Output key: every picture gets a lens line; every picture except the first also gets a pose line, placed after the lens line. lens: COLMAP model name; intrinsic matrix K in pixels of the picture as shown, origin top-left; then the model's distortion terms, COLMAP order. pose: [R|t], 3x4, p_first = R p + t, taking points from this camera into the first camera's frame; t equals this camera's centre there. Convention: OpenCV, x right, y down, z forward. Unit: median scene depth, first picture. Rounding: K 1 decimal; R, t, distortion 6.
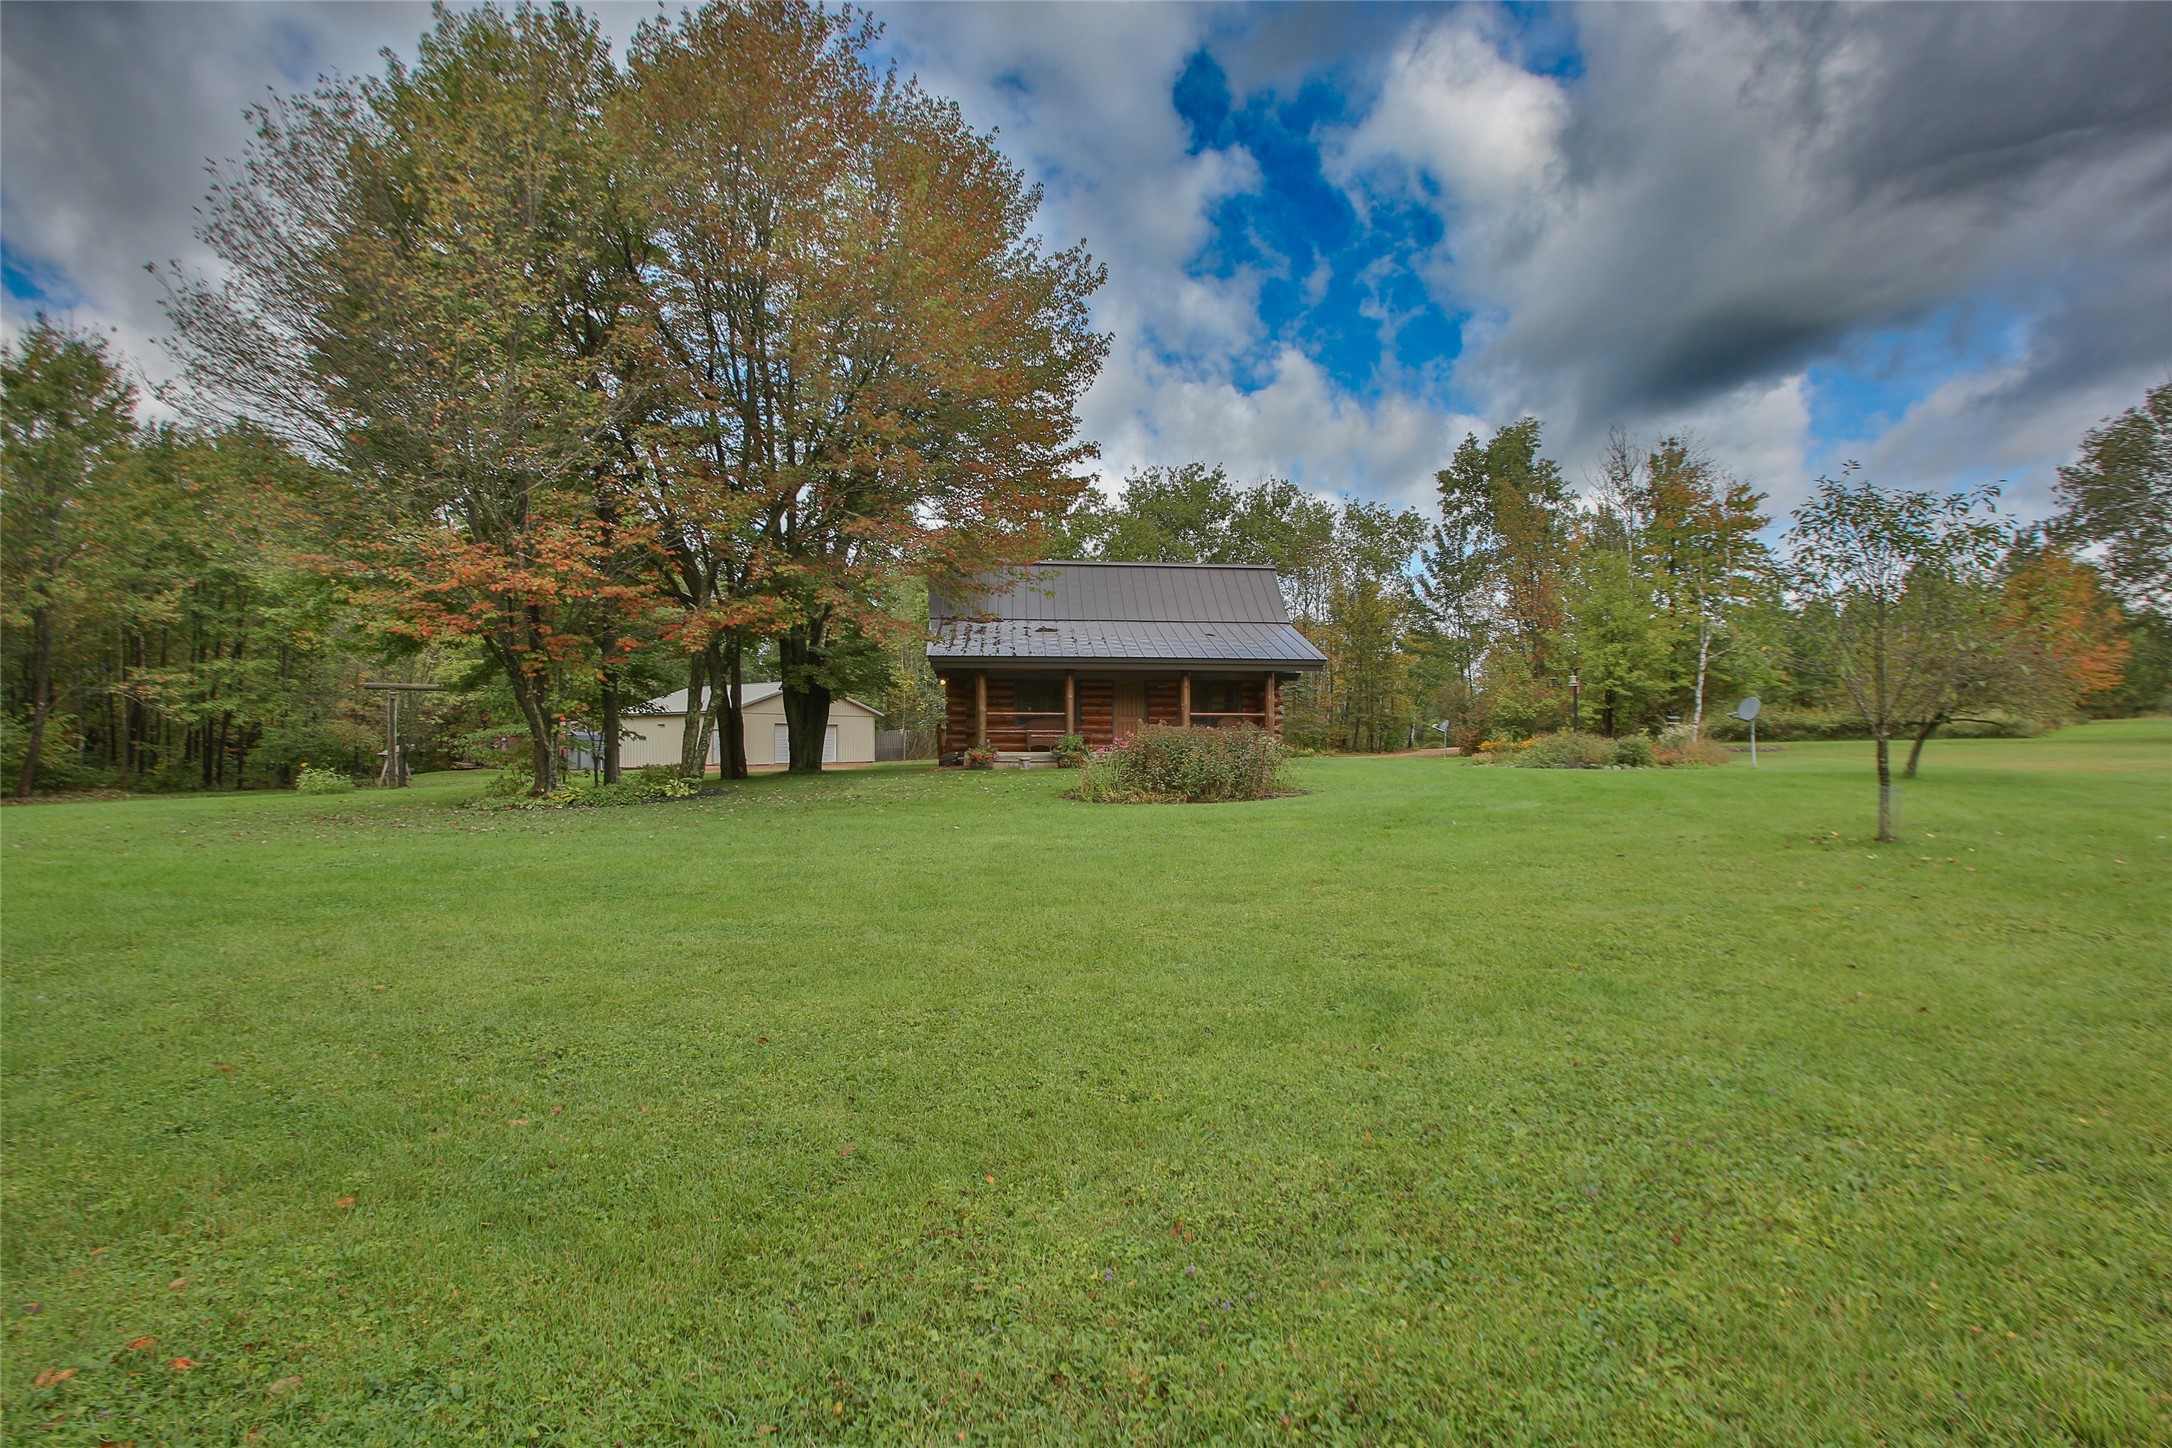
lens RADIAL K [[1086.5, 0, 1102.6], [0, 1086.5, 735.3], [0, 0, 1]] dist [-0.076174, 0.030814]
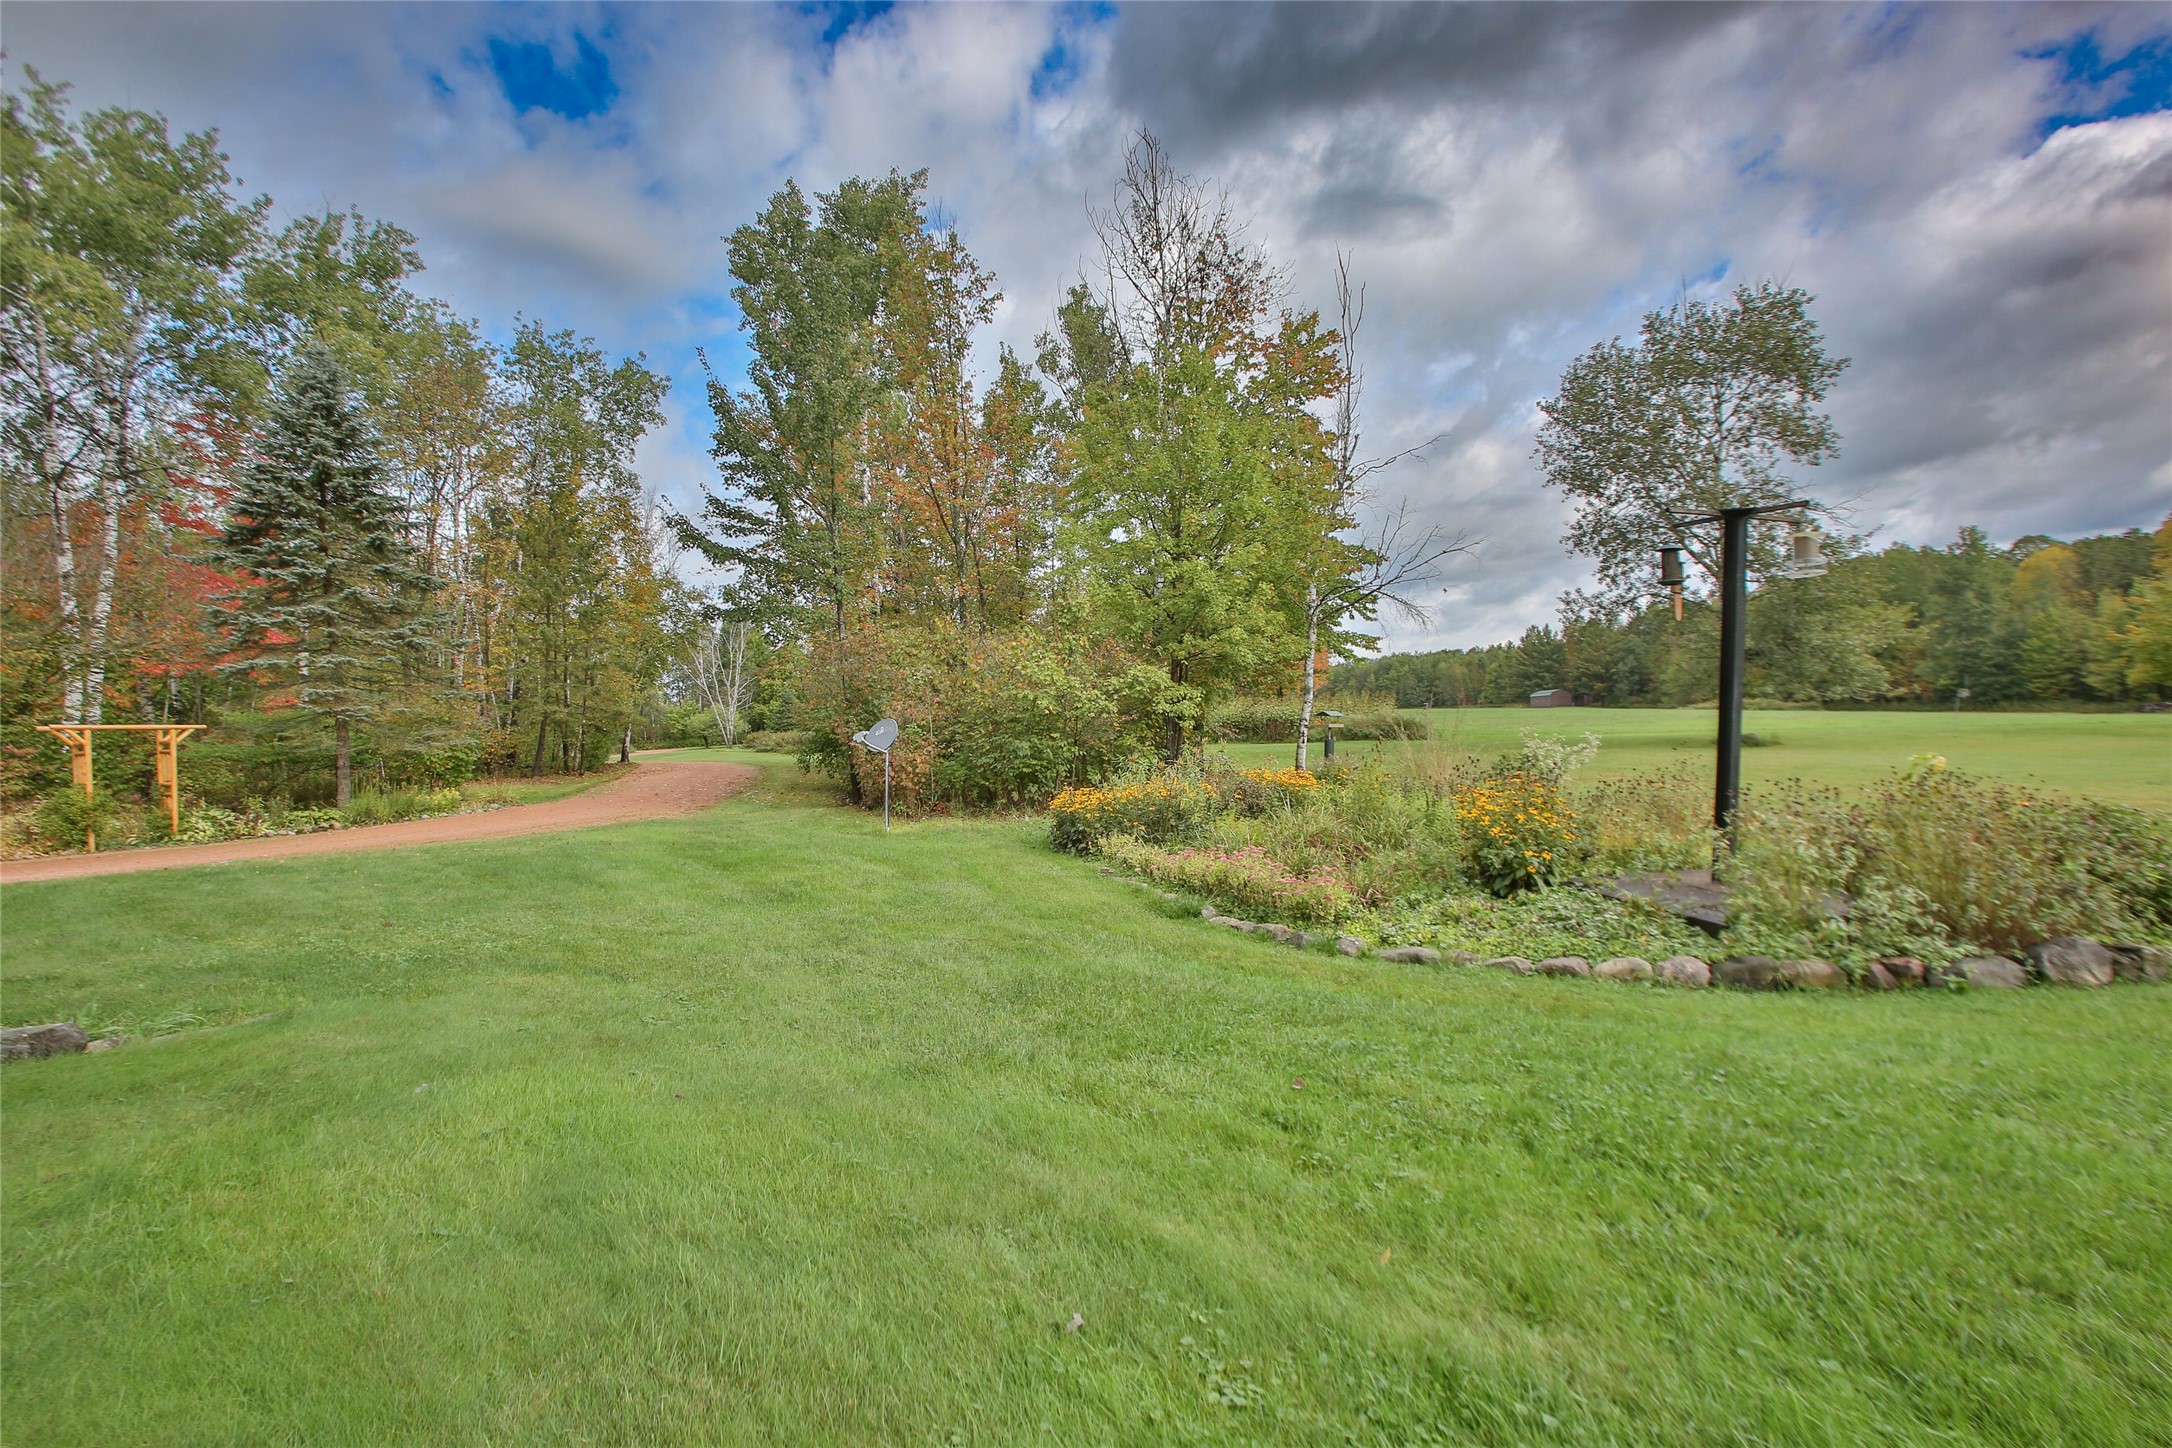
lens RADIAL K [[1066.4, 0, 1081.7], [0, 1066.4, 735.3], [0, 0, 1]] dist [-0.085889, 0.041909]
pose [[0.741662, -0.007865, 0.670727, 0.121055], [0.004247, 0.999966, 0.007030, -0.010282], [-0.670760, -0.002365, 0.741671, 0.604052]]
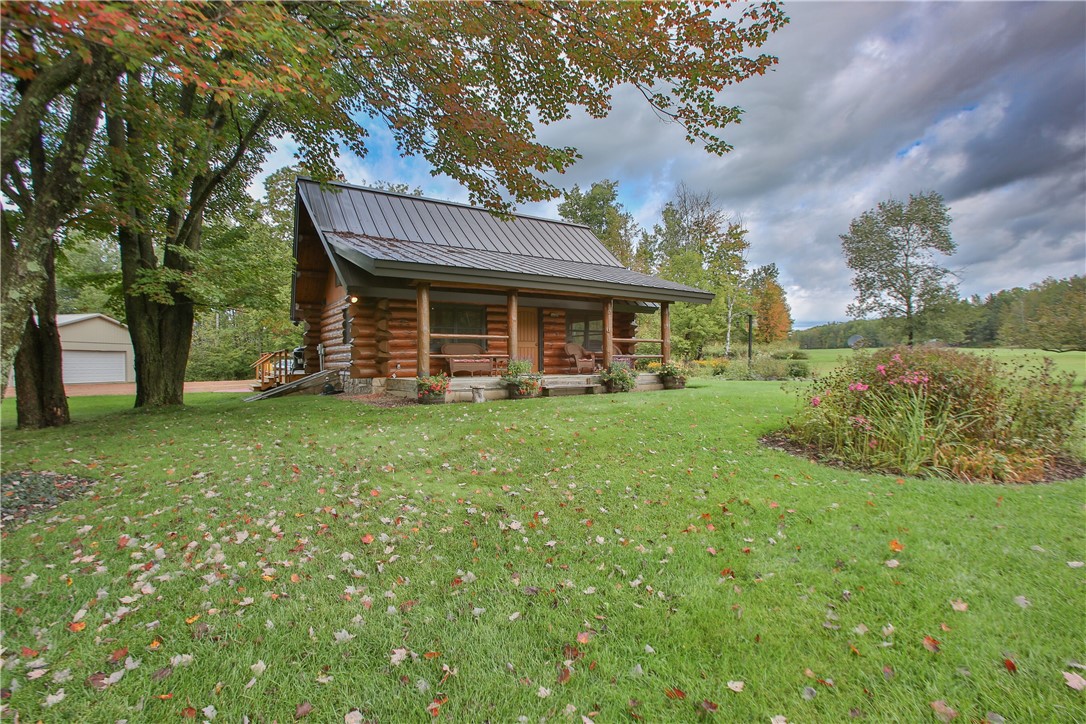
lens RADIAL K [[533.2, 0, 540.8], [0, 533.2, 367.7], [0, 0, 1]] dist [-0.085889, 0.041909]
pose [[0.897575, -0.007310, 0.440800, -0.102791], [-0.001072, 0.999823, 0.018763, -0.001231], [-0.440860, -0.017314, 0.897409, 0.288784]]
